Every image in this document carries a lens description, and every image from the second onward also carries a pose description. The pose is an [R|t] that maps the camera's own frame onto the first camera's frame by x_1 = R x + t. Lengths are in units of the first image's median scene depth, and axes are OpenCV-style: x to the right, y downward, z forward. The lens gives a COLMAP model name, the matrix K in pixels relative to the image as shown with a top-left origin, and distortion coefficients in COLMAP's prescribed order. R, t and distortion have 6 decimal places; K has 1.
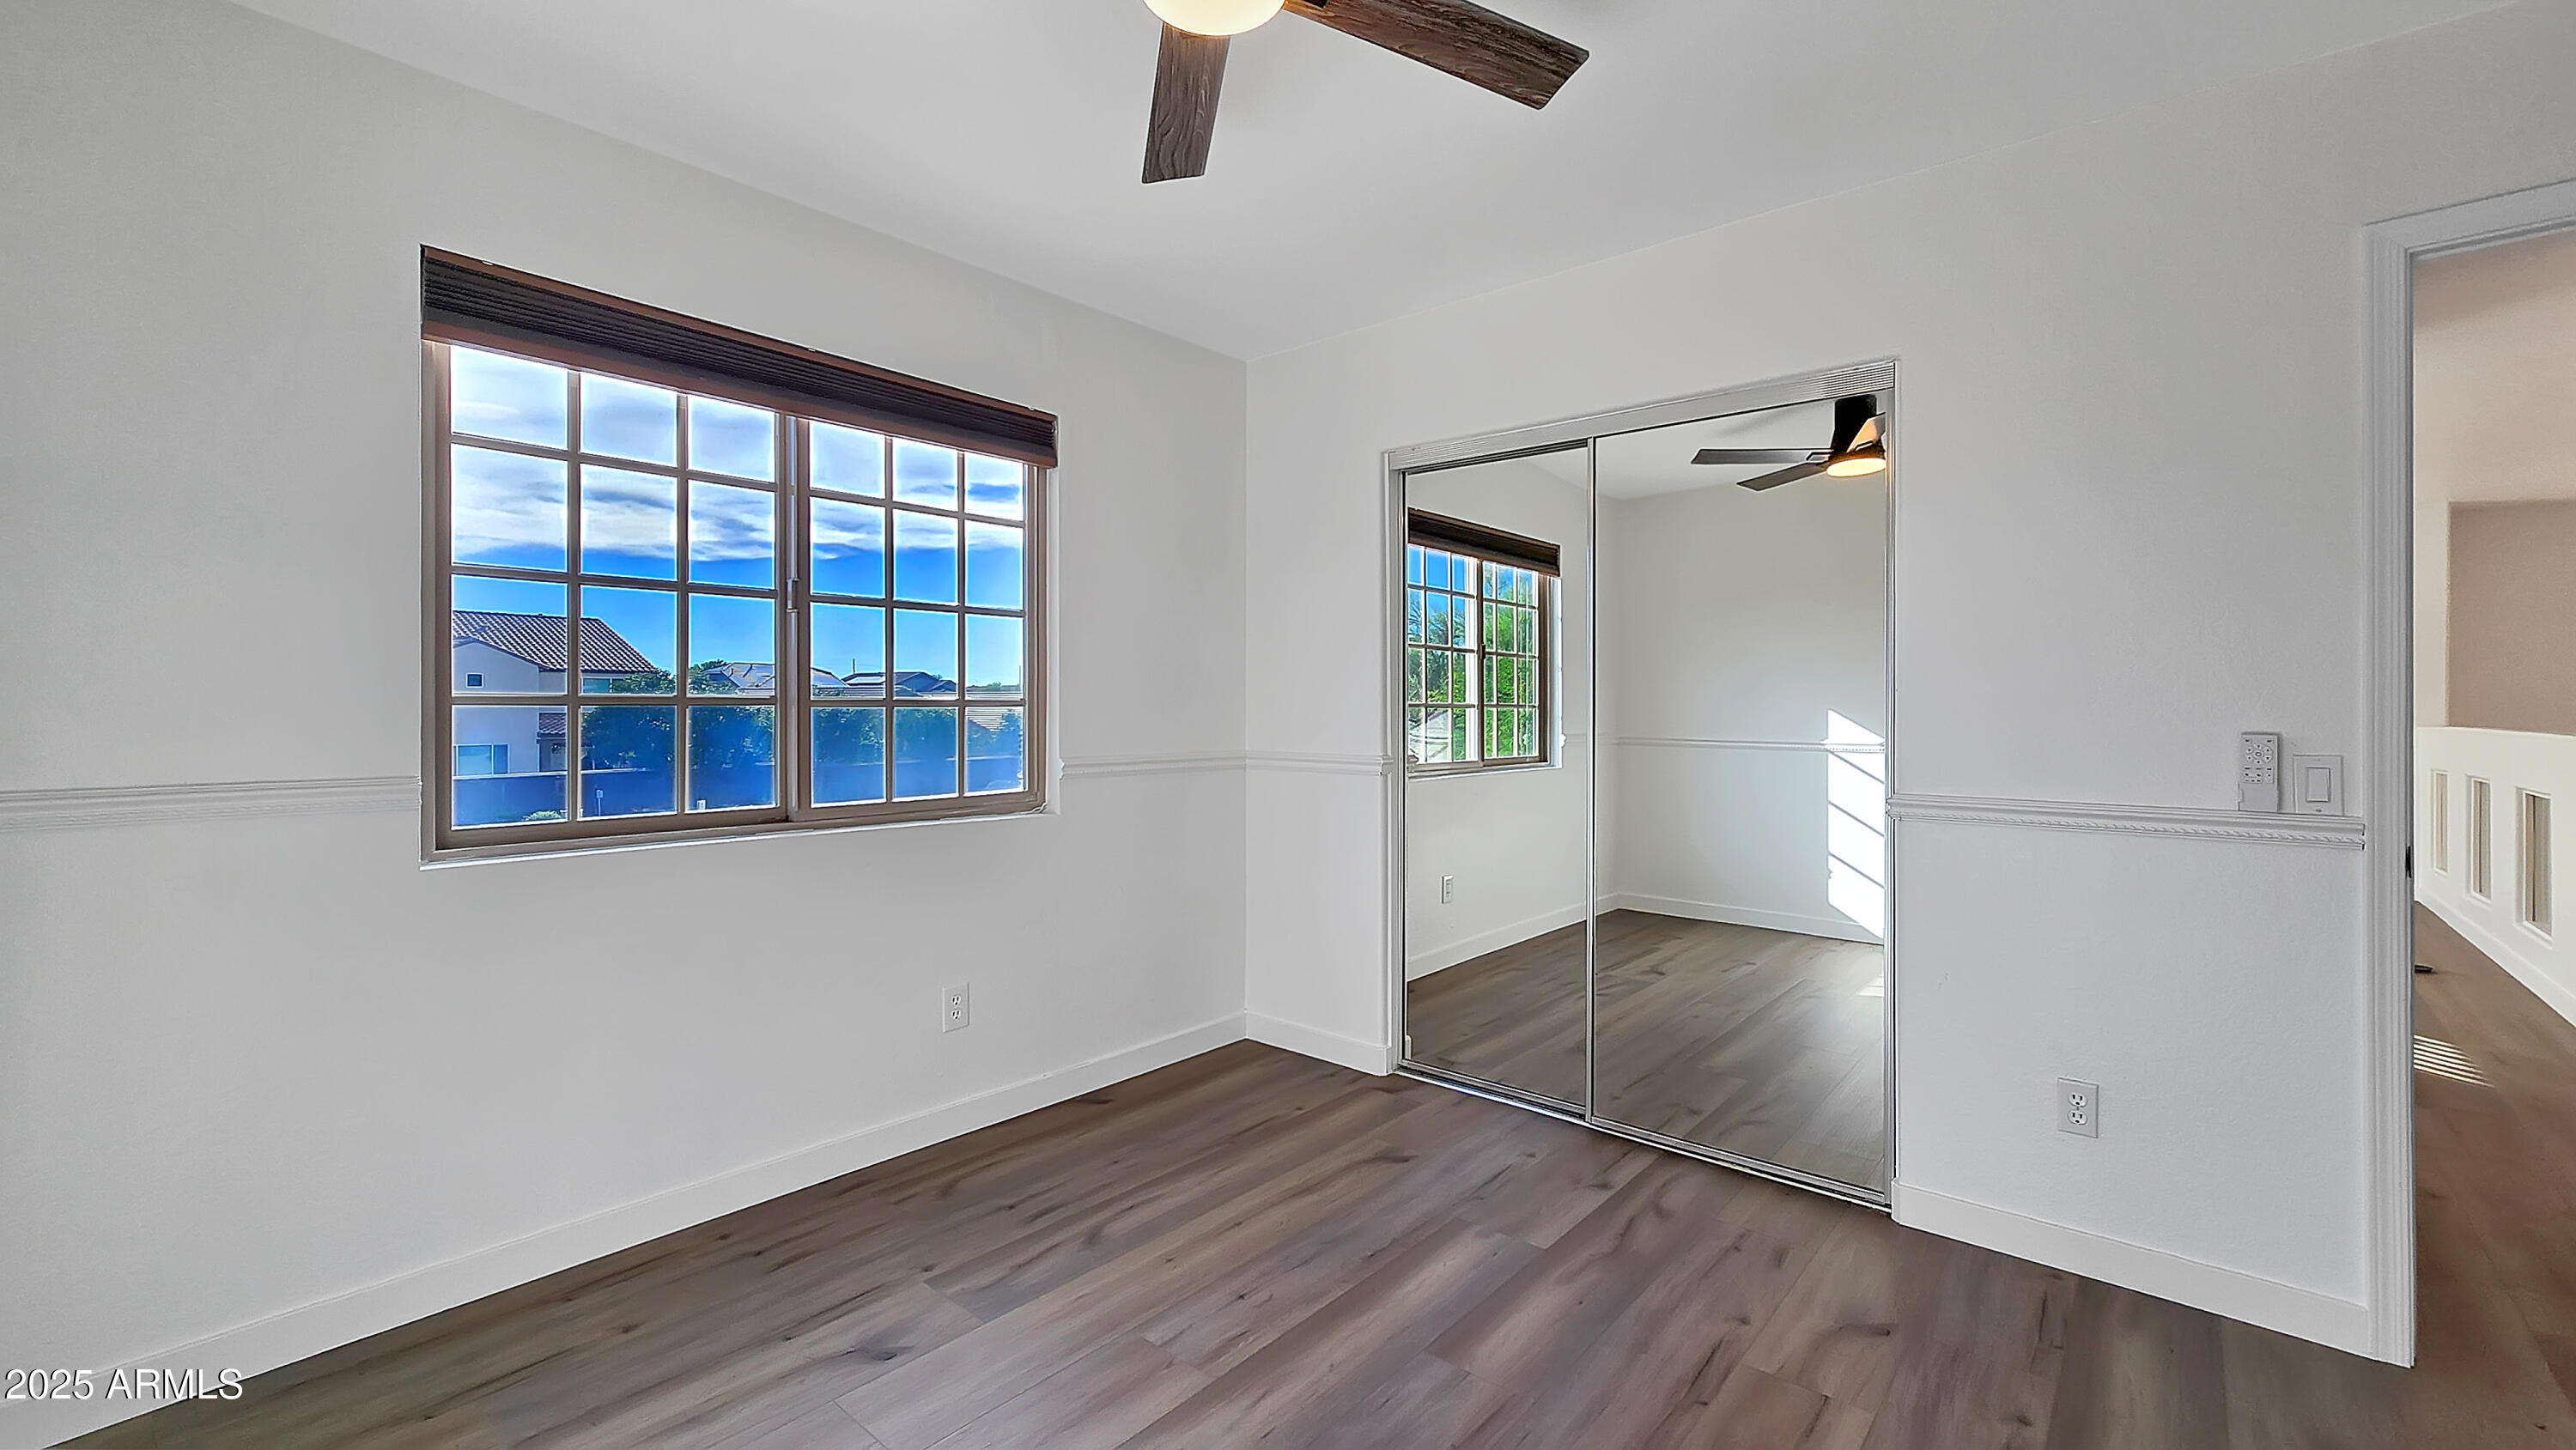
lens RADIAL K [[1049.1, 0, 1292.6], [0, 1049.1, 697.5], [0, 0, 1]] dist [0.005584, 0.000519]
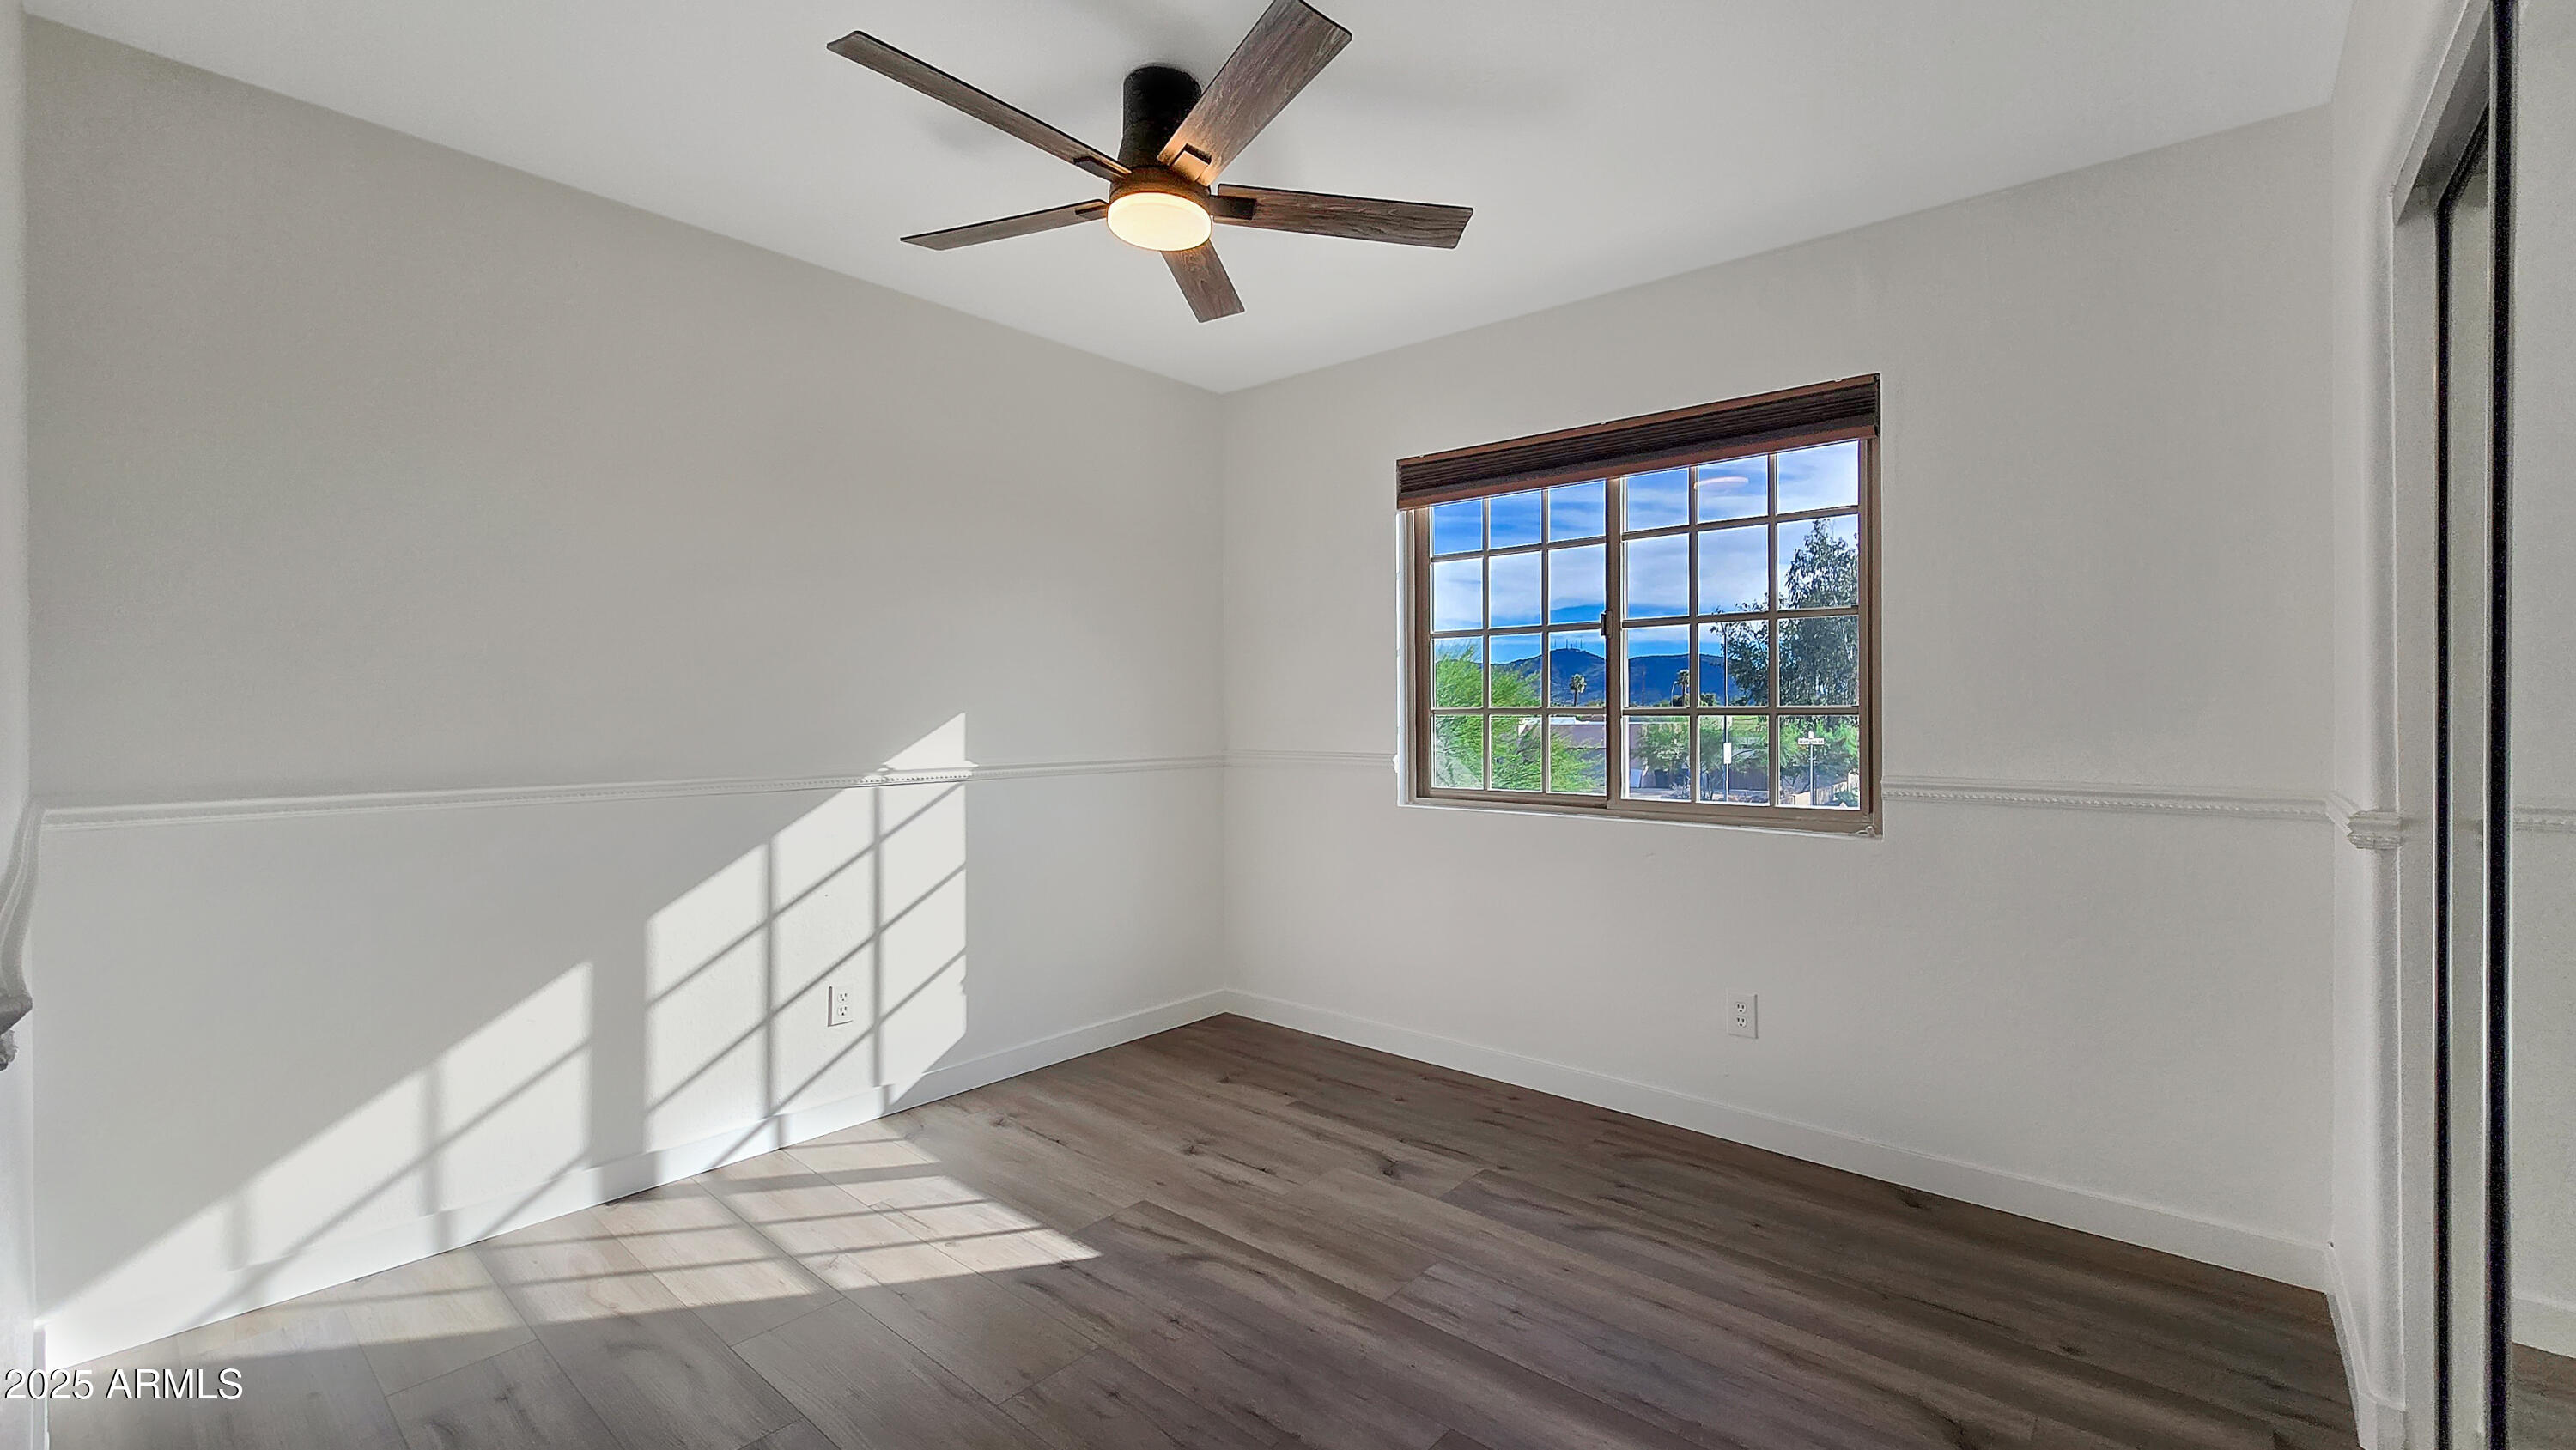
lens RADIAL K [[1049.1, 0, 1292.6], [0, 1049.1, 697.5], [0, 0, 1]] dist [0.005584, 0.000519]
pose [[0.015927, -0.012415, -0.999796, 0.859261], [0.015469, 0.999806, -0.012169, -0.004238], [0.999753, -0.015272, 0.016116, 0.702751]]
